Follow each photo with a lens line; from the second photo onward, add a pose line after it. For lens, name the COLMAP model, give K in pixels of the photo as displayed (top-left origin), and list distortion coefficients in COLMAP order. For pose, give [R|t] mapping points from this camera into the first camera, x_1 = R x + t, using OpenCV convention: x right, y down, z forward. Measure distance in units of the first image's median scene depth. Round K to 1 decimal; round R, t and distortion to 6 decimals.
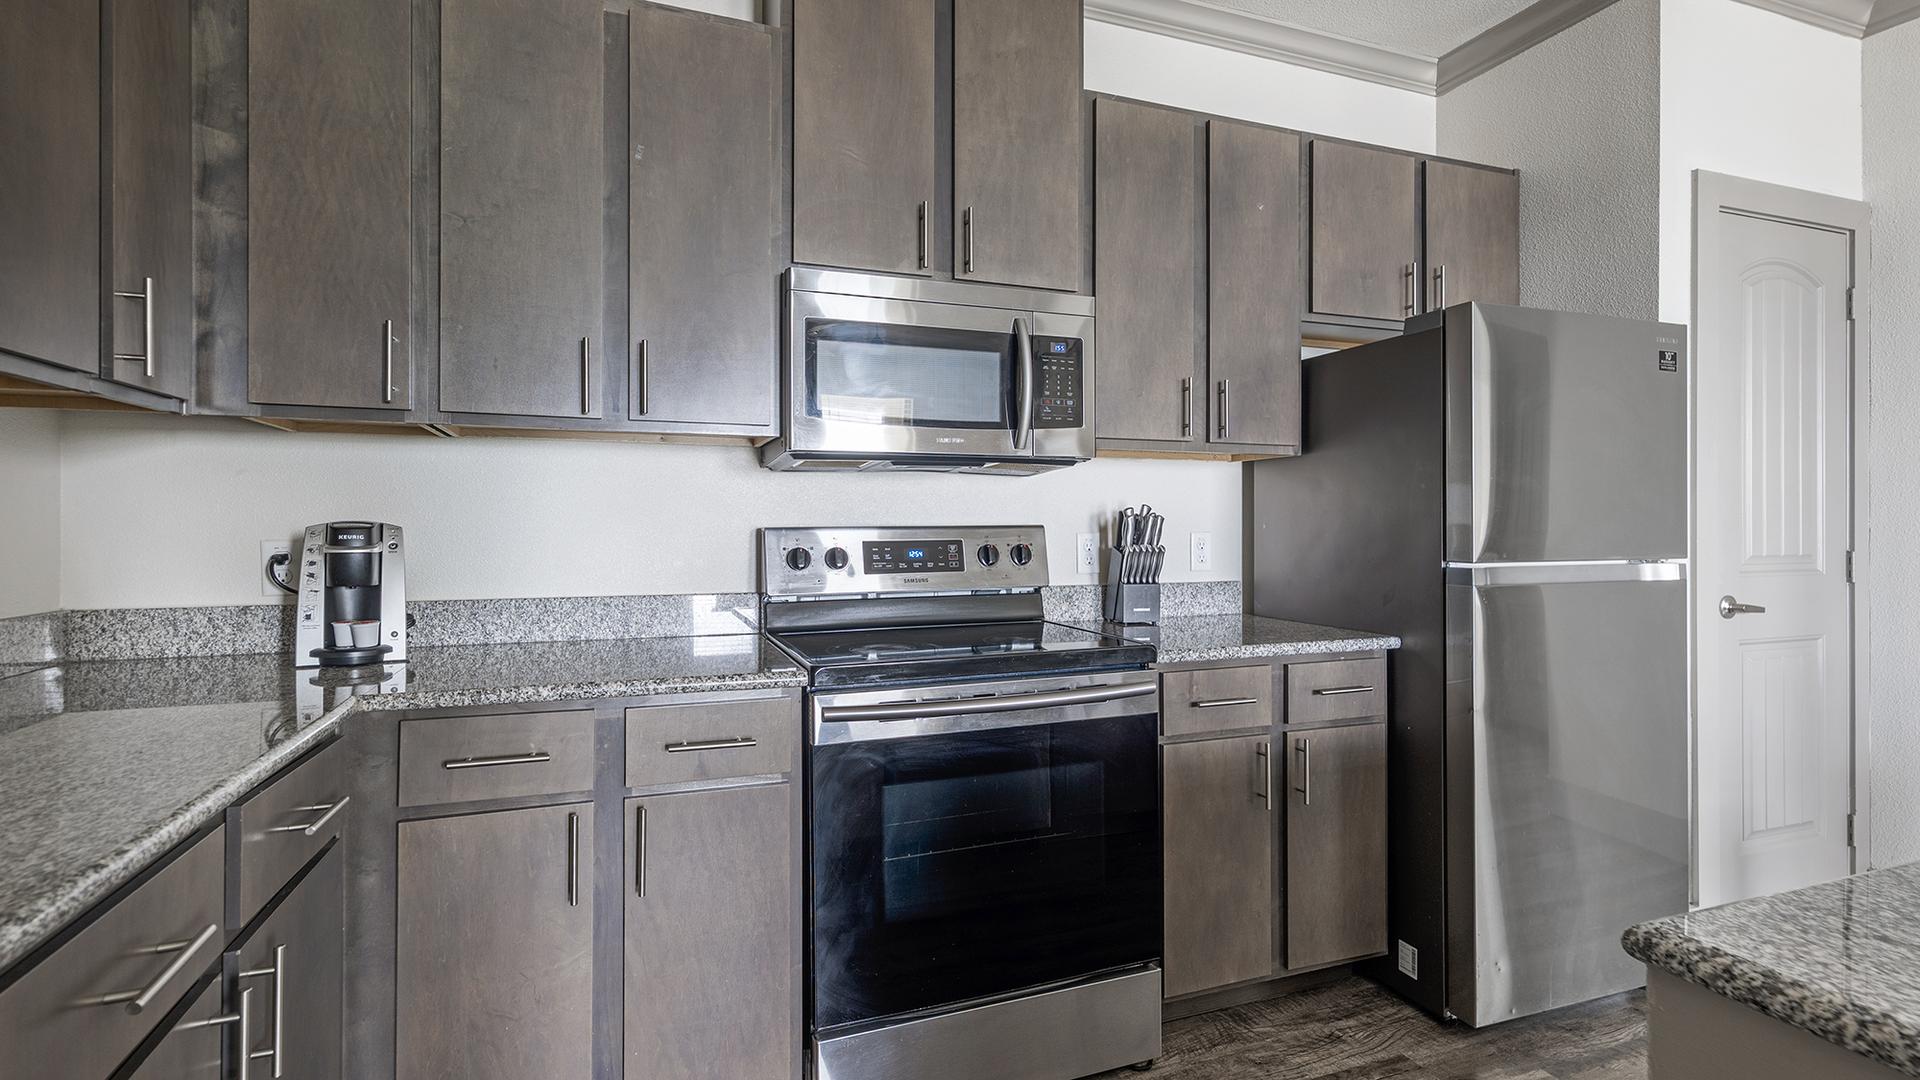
lens RADIAL K [[923.5, 0, 977.2], [0, 923.5, 518.3], [0, 0, 1]] dist [0.006222, 0.000504]
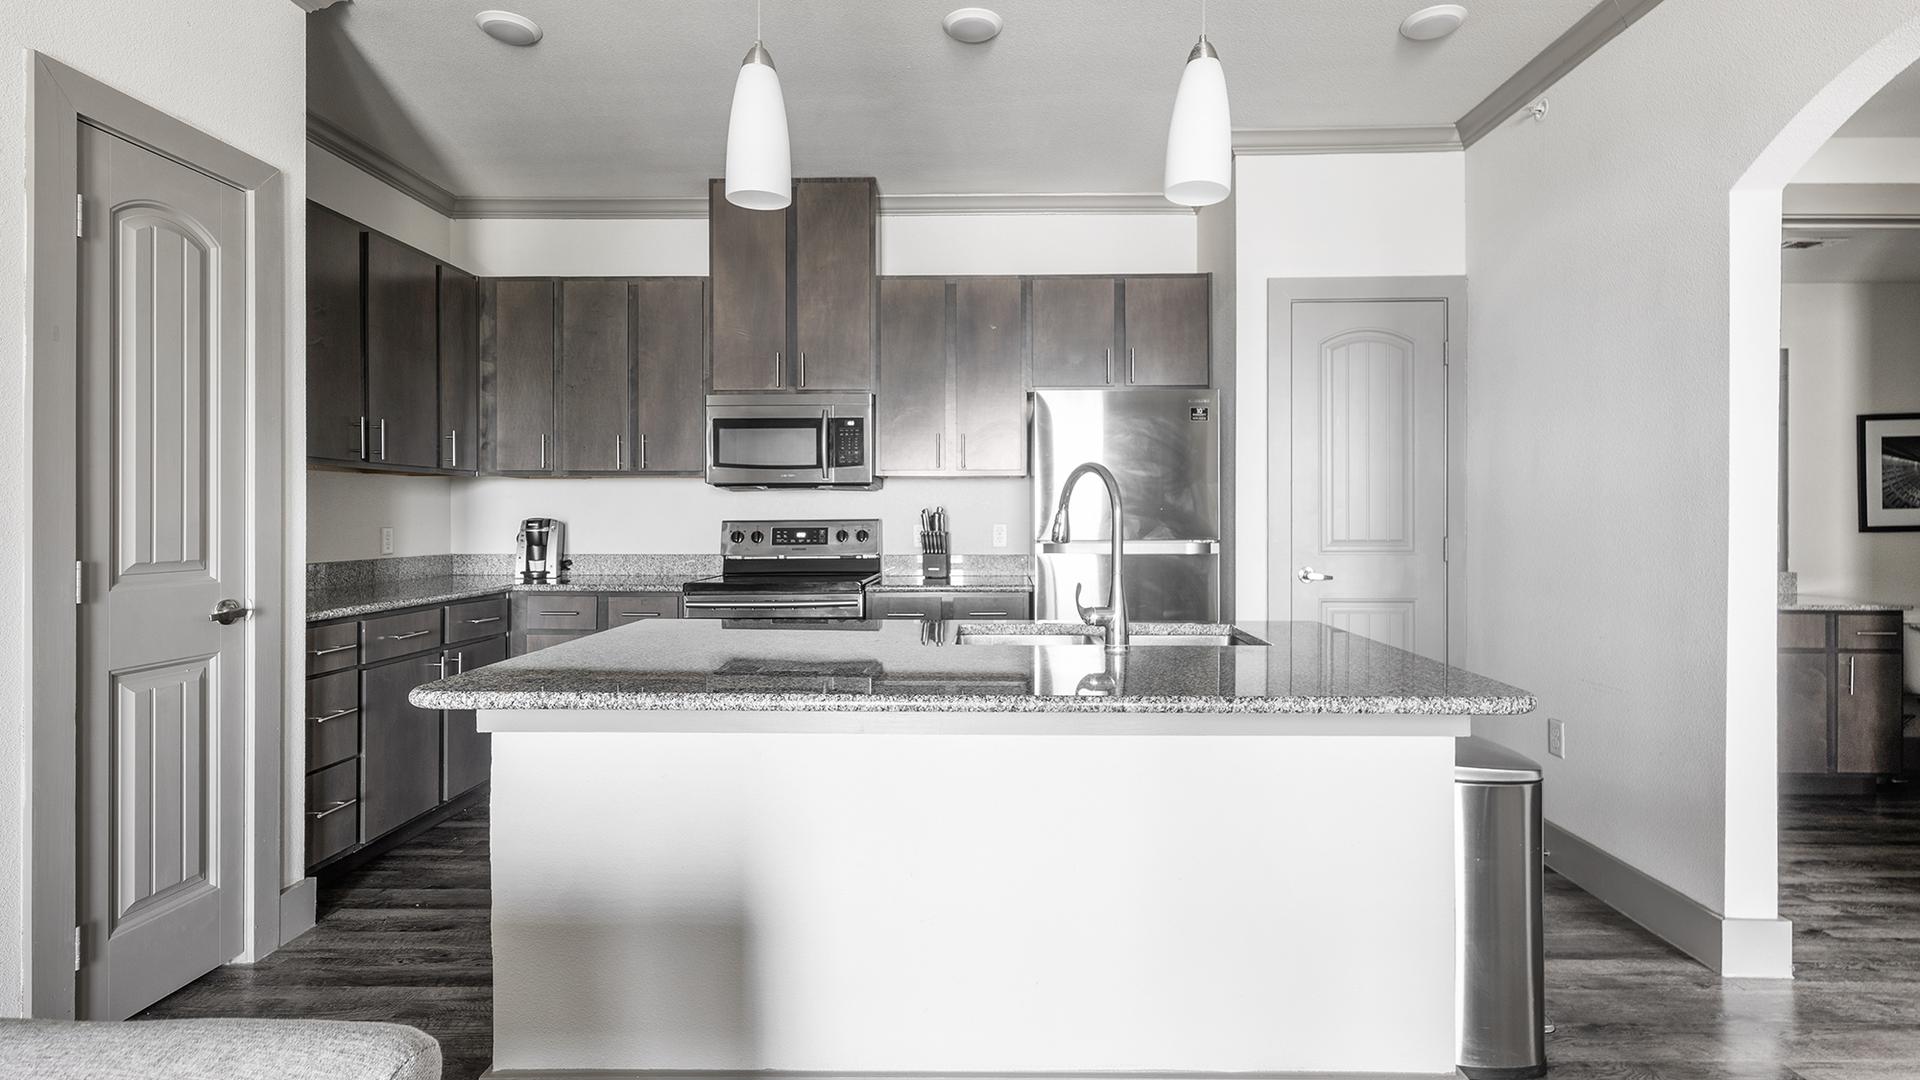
lens RADIAL K [[923.5, 0, 979.8], [0, 923.5, 518.1], [0, 0, 1]] dist [0.006222, 0.000504]
pose [[0.925015, -0.002304, -0.379925, 1.082765], [0.004118, 0.999984, 0.003962, -0.000824], [0.379909, -0.005229, 0.925009, -0.643173]]
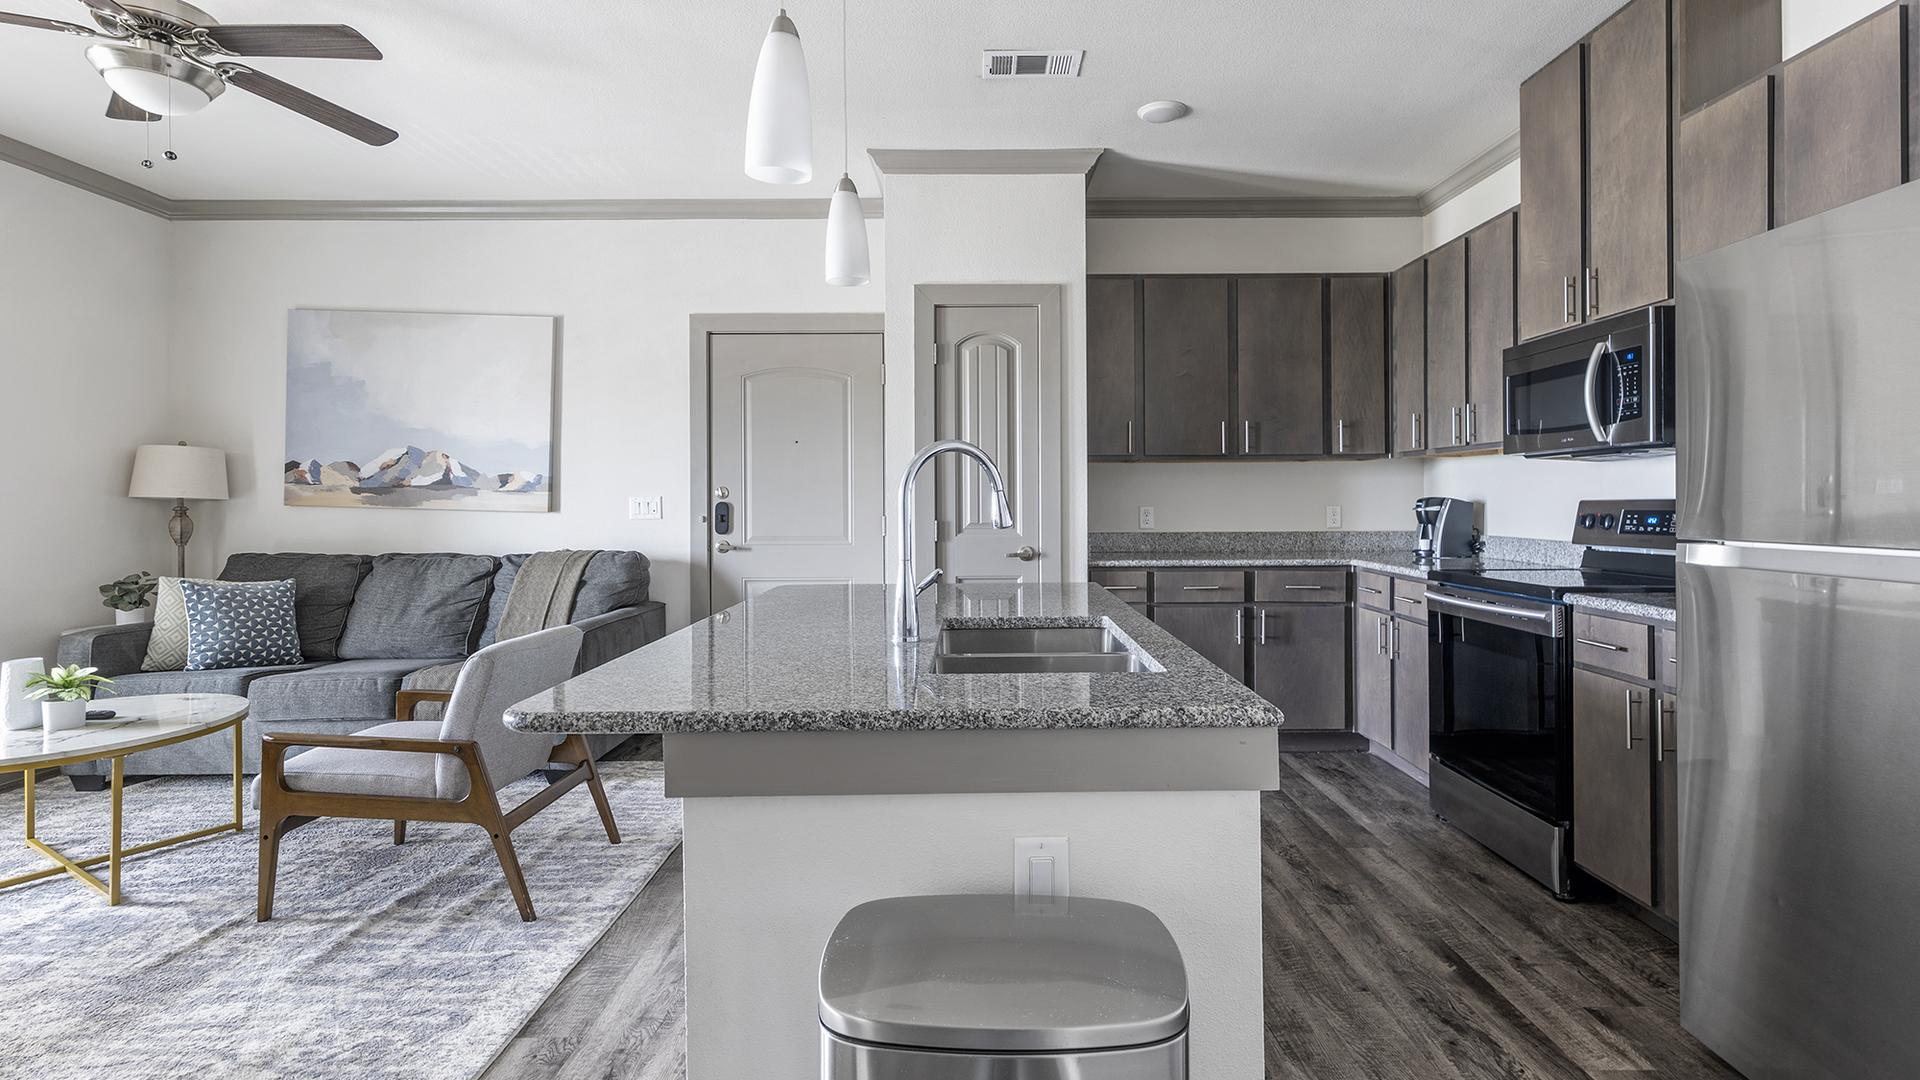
lens RADIAL K [[923.5, 0, 969.3], [0, 923.5, 494.4], [0, 0, 1]] dist [0.006222, 0.000504]
pose [[-0.367631, -0.004333, -0.929962, 1.659806], [0.008421, 0.999933, -0.007988, 0.004577], [0.929934, -0.010768, -0.367570, 0.662060]]
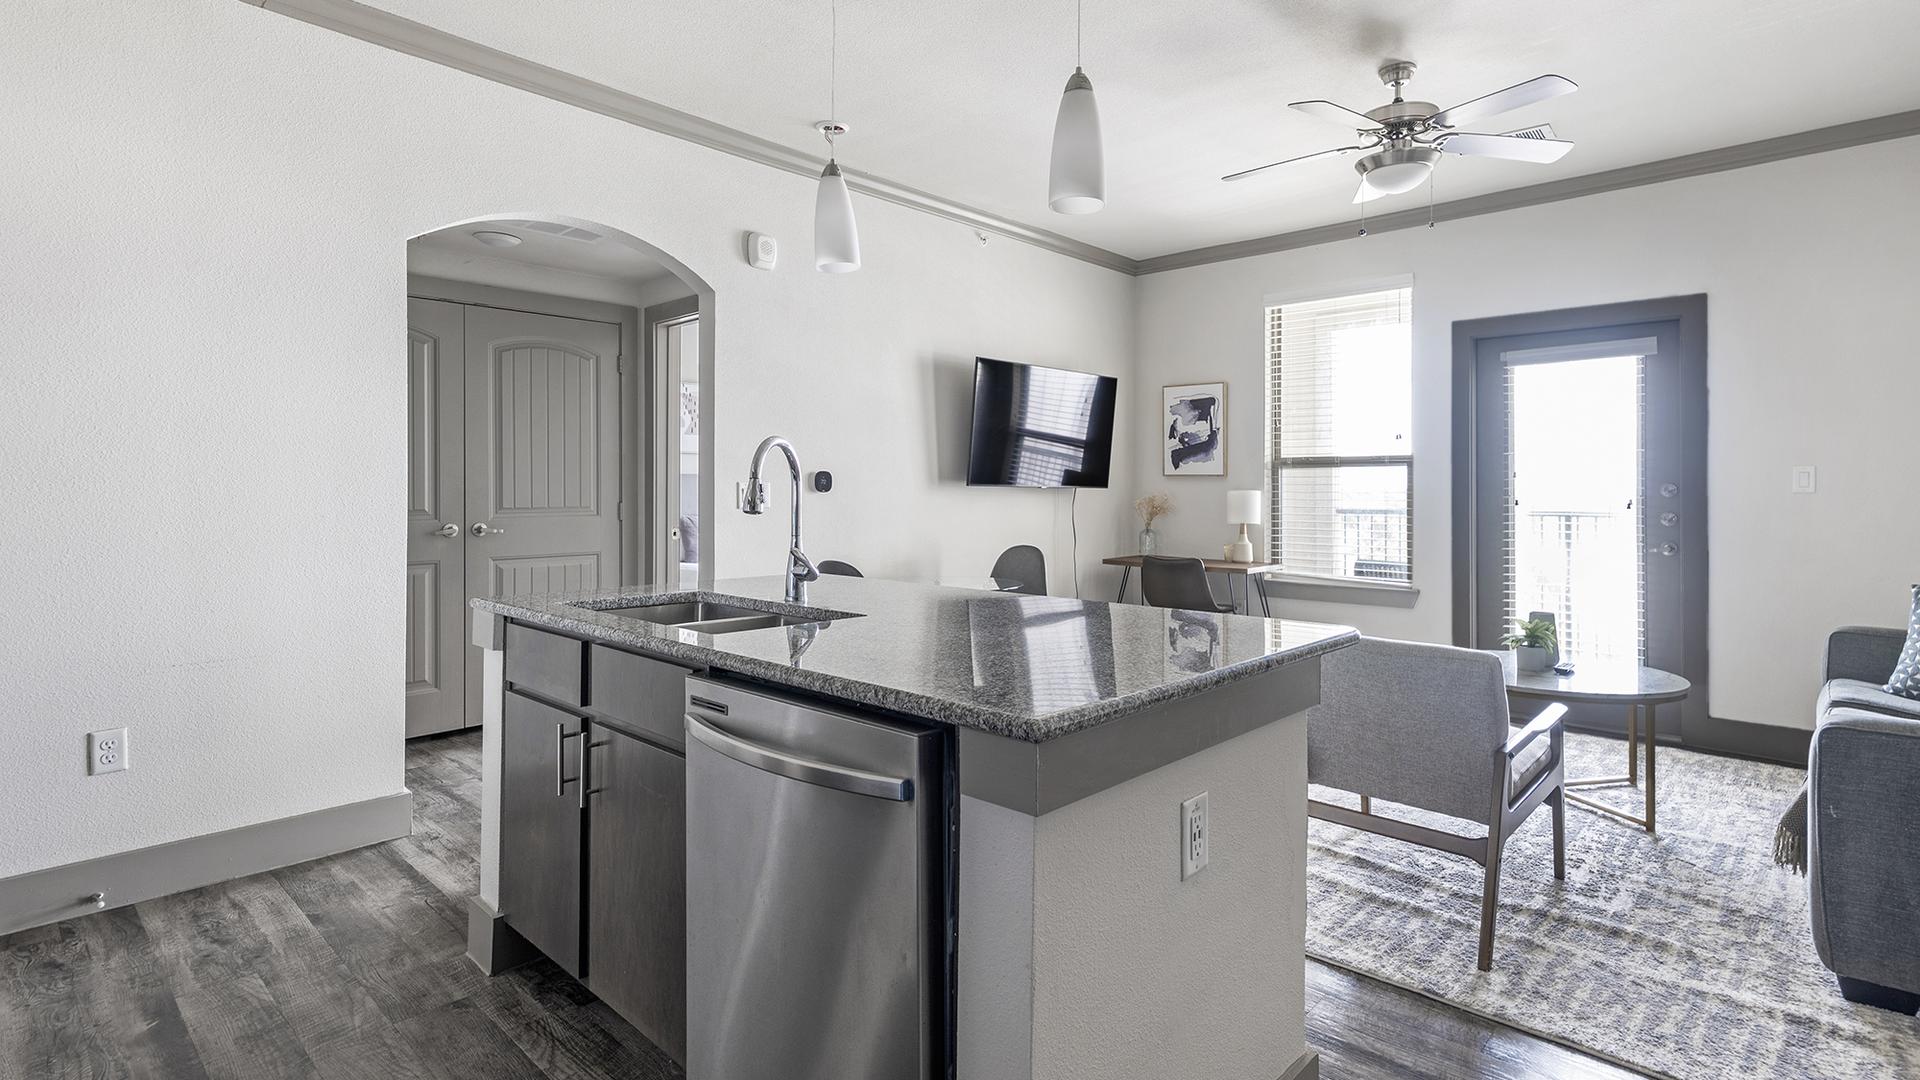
lens RADIAL K [[923.5, 0, 996.2], [0, 923.5, 486.8], [0, 0, 1]] dist [0.006222, 0.000504]
pose [[-0.445247, -0.001240, 0.895407, -0.237736], [-0.009115, 0.999954, -0.003148, 0.004595], [-0.895361, -0.009563, -0.445238, 0.558704]]
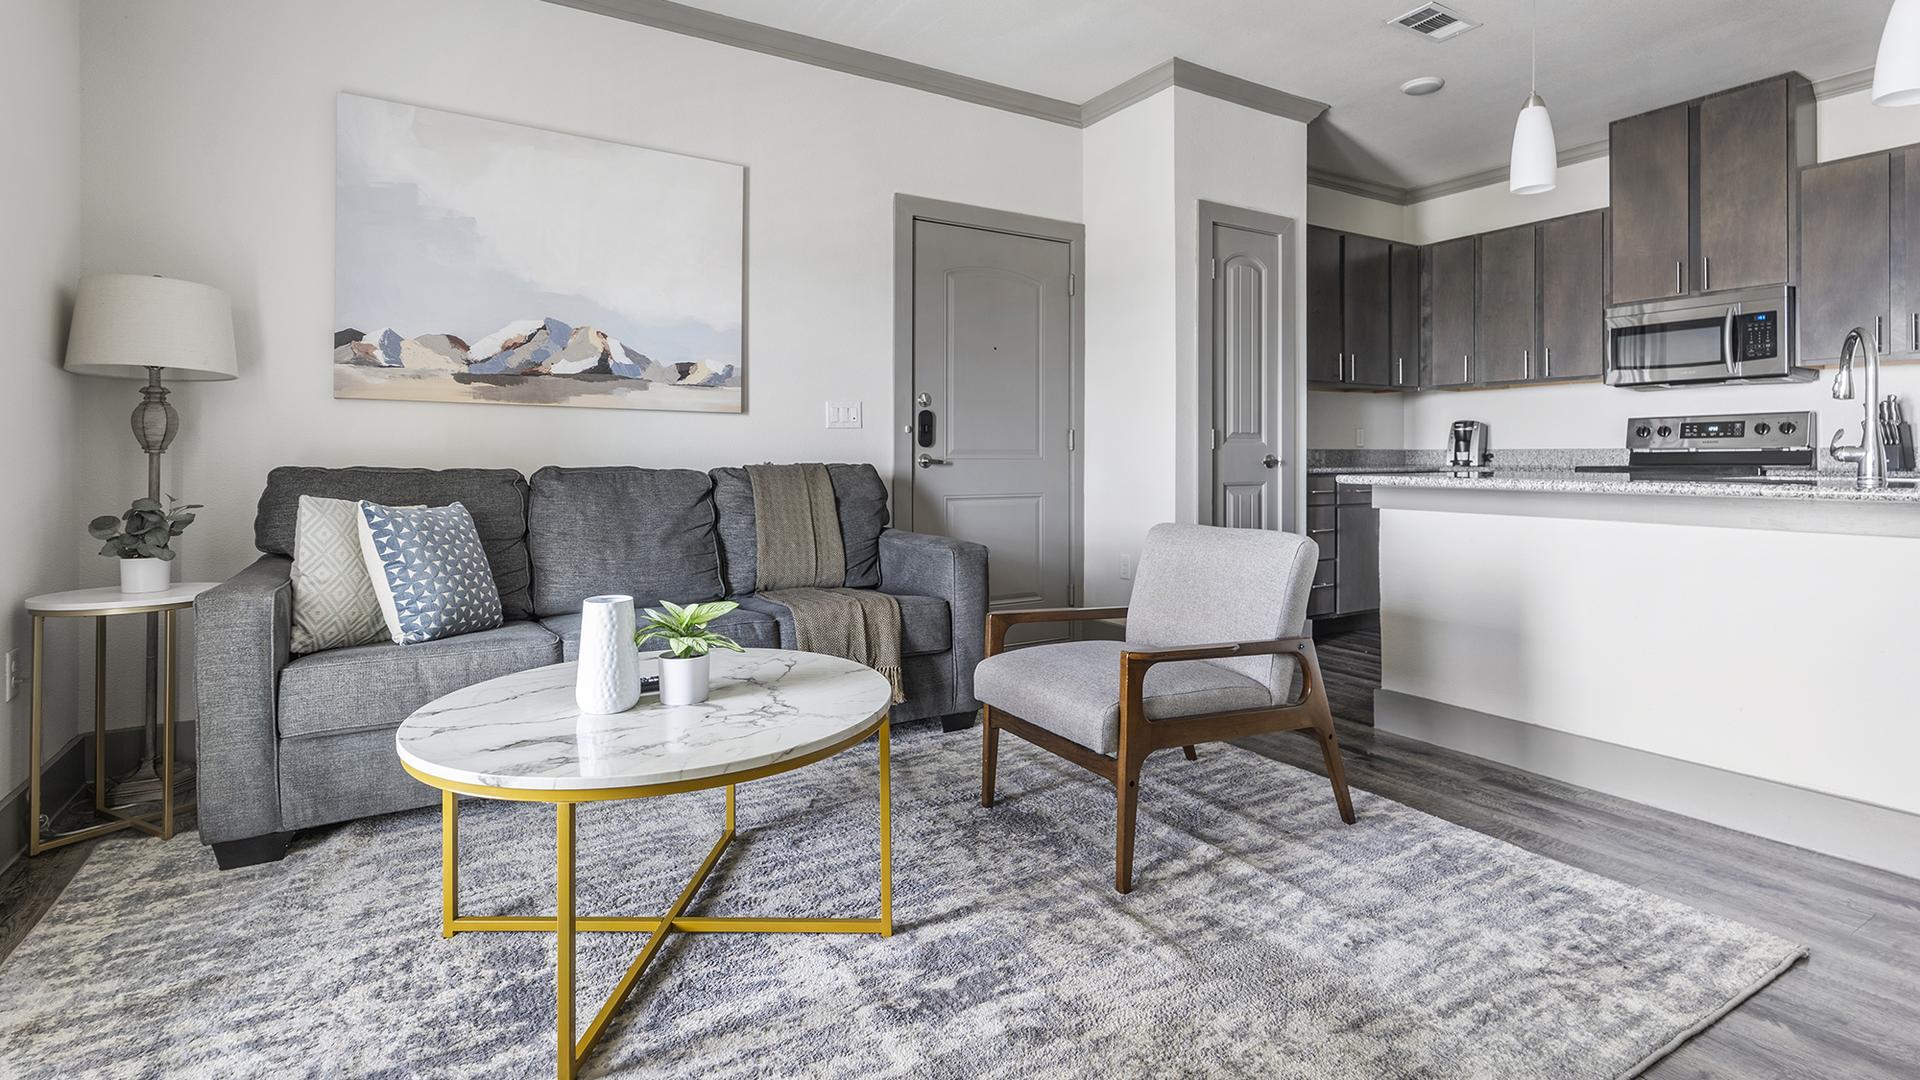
lens RADIAL K [[923.5, 0, 970.0], [0, 923.5, 451.8], [0, 0, 1]] dist [0.006222, 0.000504]
pose [[0.177873, -0.006364, -0.984033, 1.773241], [0.004684, 0.999973, -0.005621, 0.101667], [0.984042, -0.003609, 0.177898, -1.001764]]
